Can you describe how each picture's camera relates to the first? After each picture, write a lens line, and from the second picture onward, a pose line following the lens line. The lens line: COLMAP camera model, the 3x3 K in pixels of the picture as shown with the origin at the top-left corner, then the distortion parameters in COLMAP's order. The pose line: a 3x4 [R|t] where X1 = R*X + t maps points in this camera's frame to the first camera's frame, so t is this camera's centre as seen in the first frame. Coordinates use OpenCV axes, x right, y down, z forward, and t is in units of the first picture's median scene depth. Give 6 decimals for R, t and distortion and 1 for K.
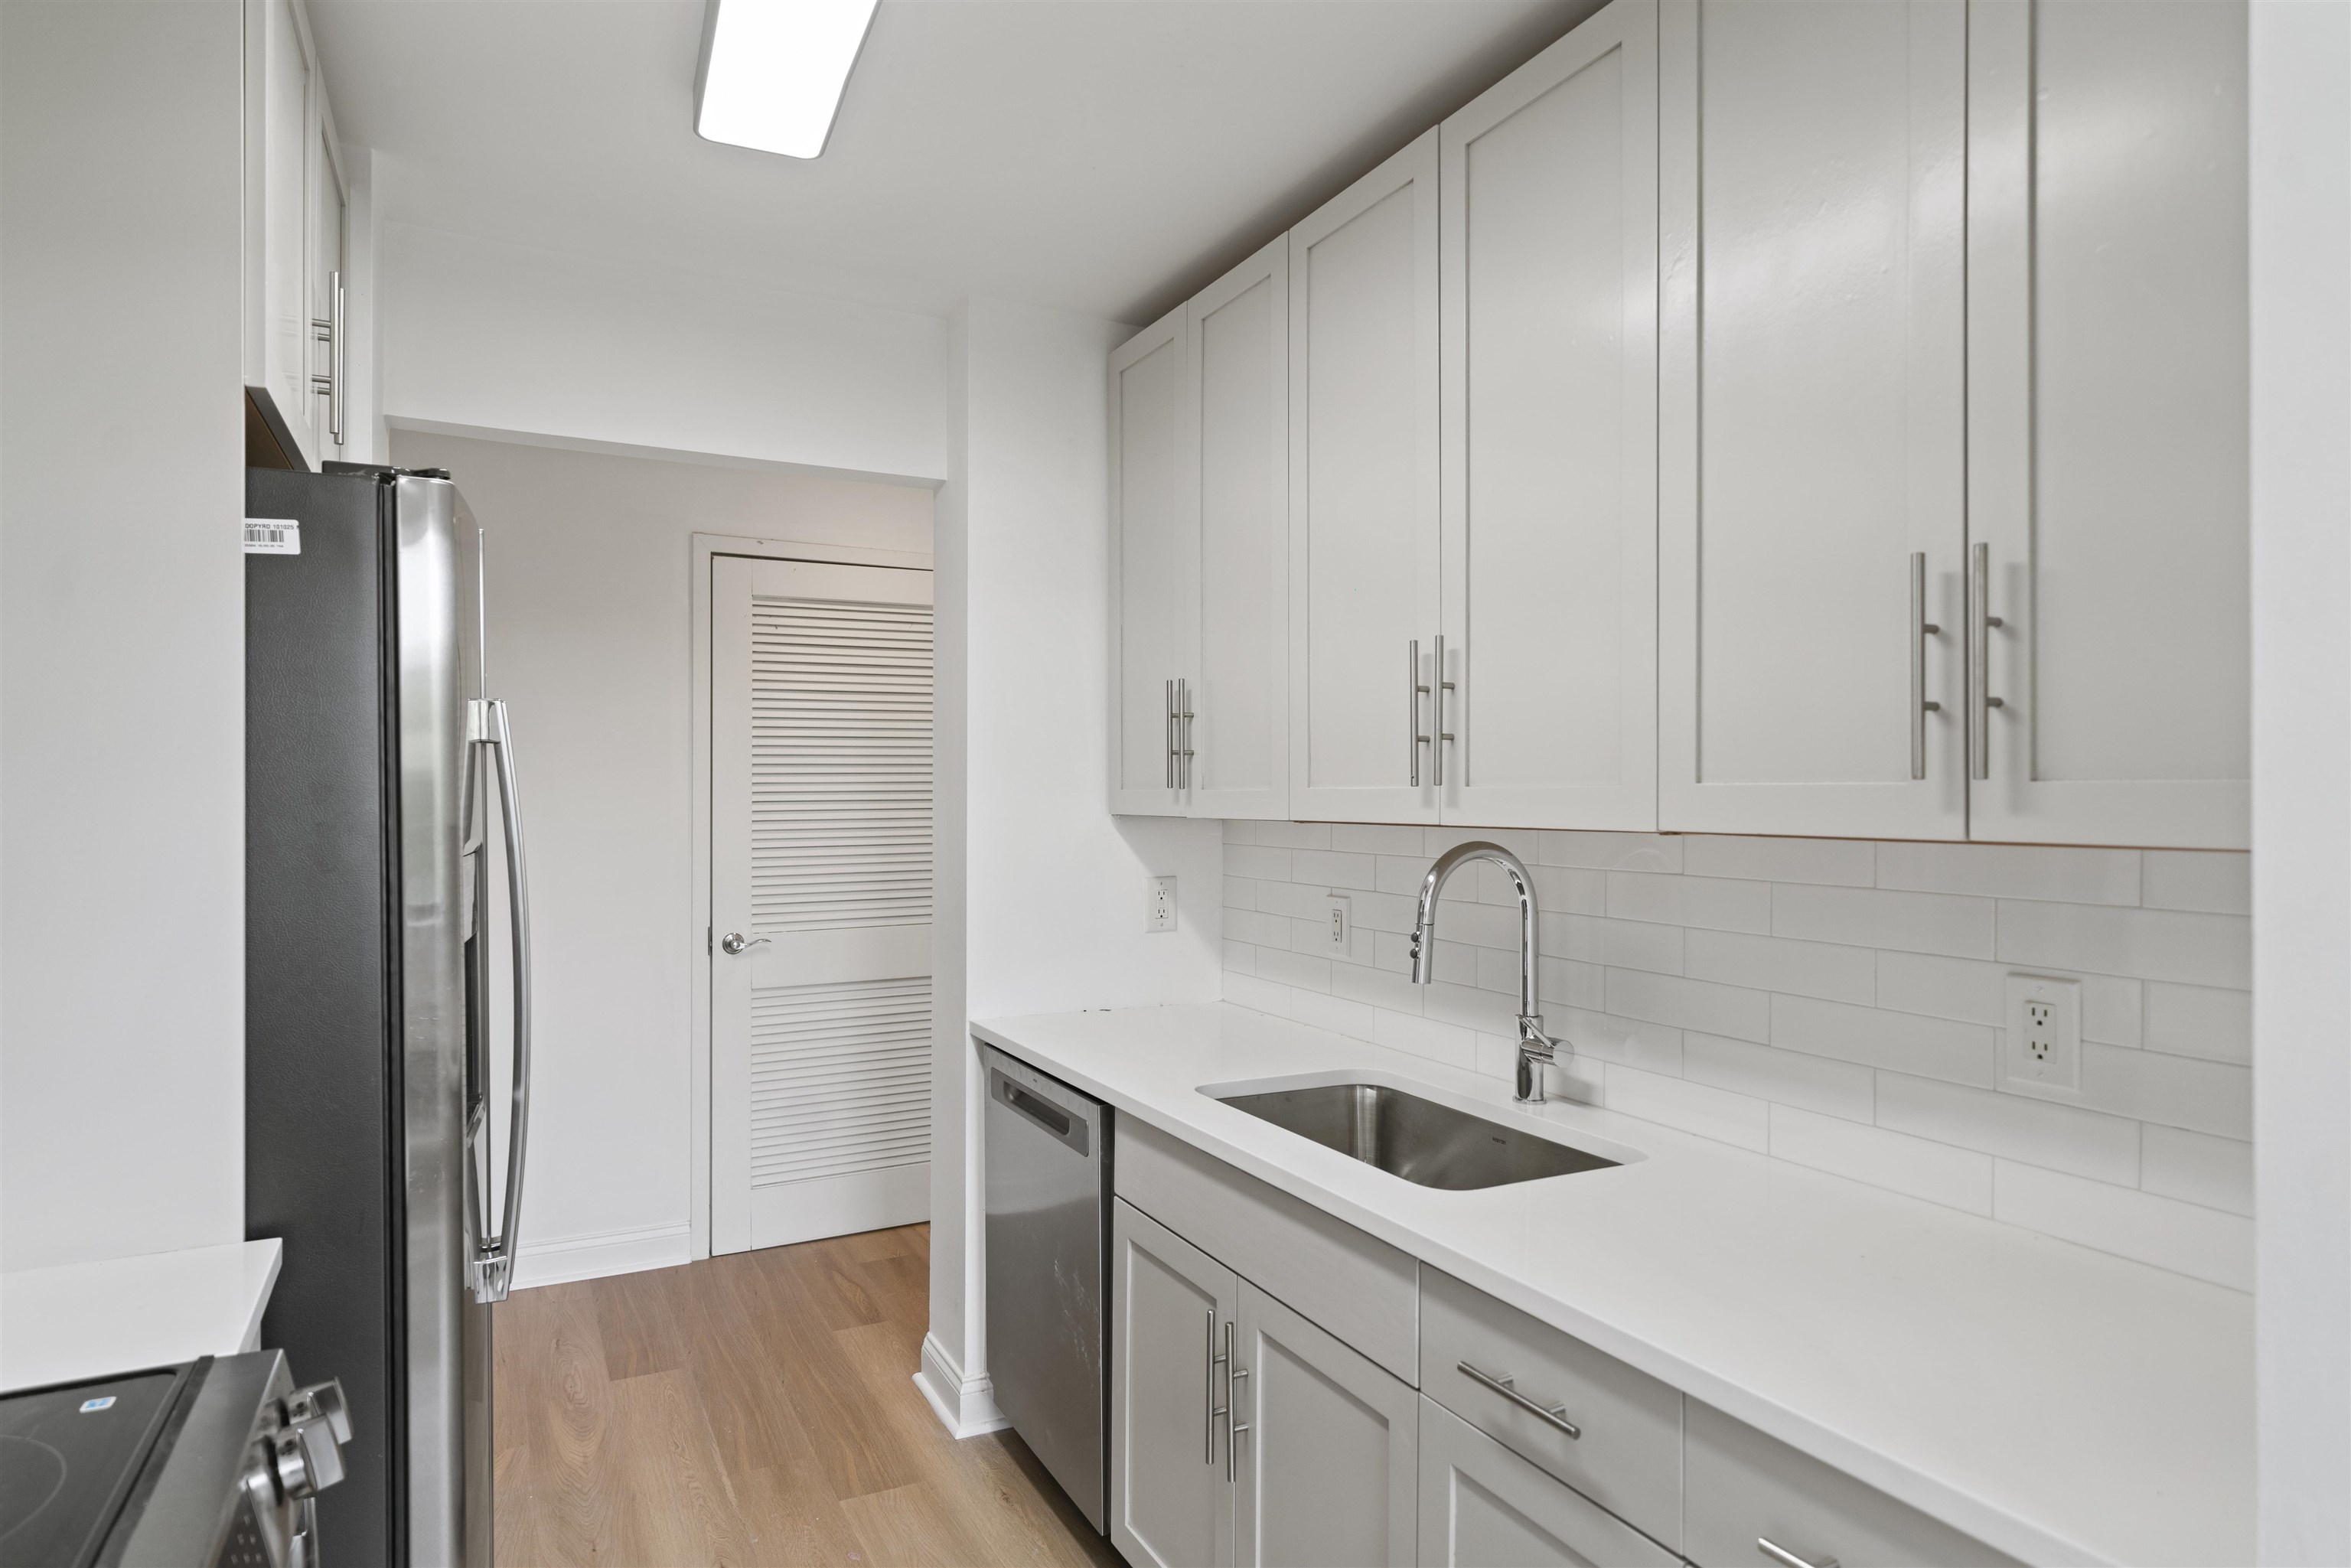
lens RADIAL K [[1323.4, 0, 1175.0], [0, 1323.4, 782.9], [0, 0, 1]] dist [0.006105, 0.000868]
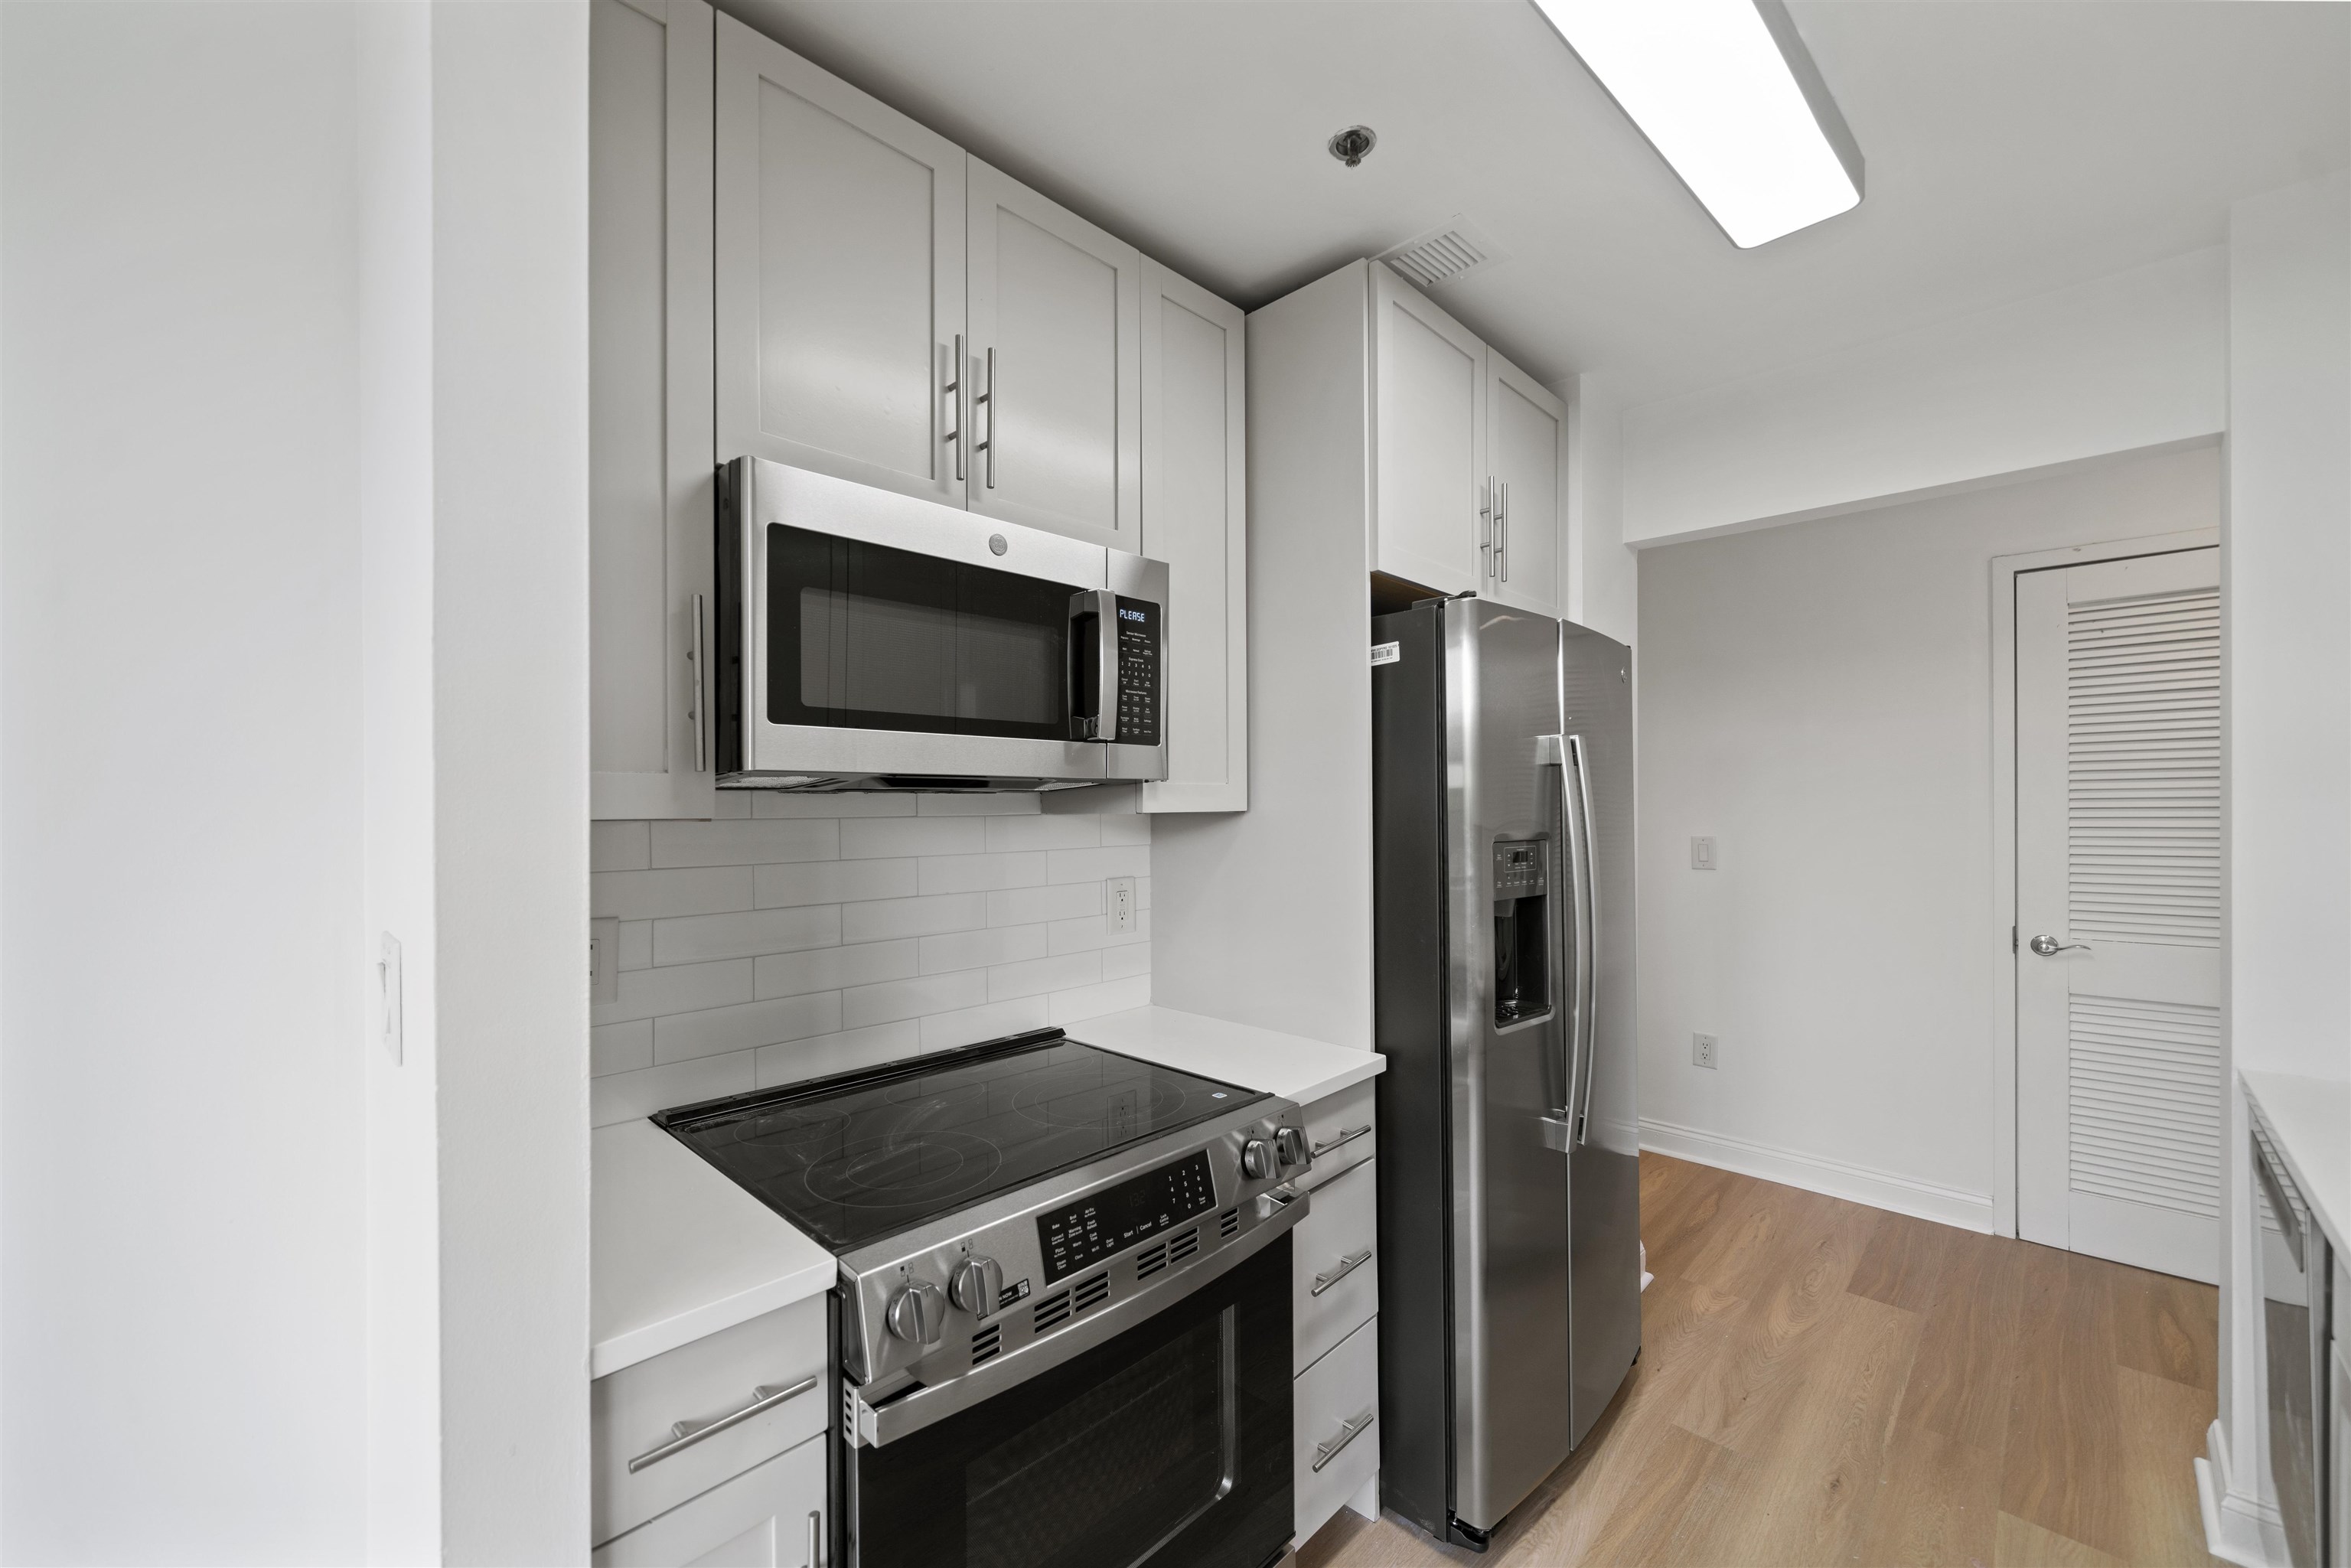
lens RADIAL K [[934.8, 0, 1177.1], [0, 934.8, 798.1], [0, 0, 1]] dist [-0.002733, 0.000193]
pose [[0.304736, -0.005218, -0.952422, 0.203435], [0.009346, 0.999953, -0.002488, 0.002532], [0.952391, -0.008143, 0.304771, 0.180797]]
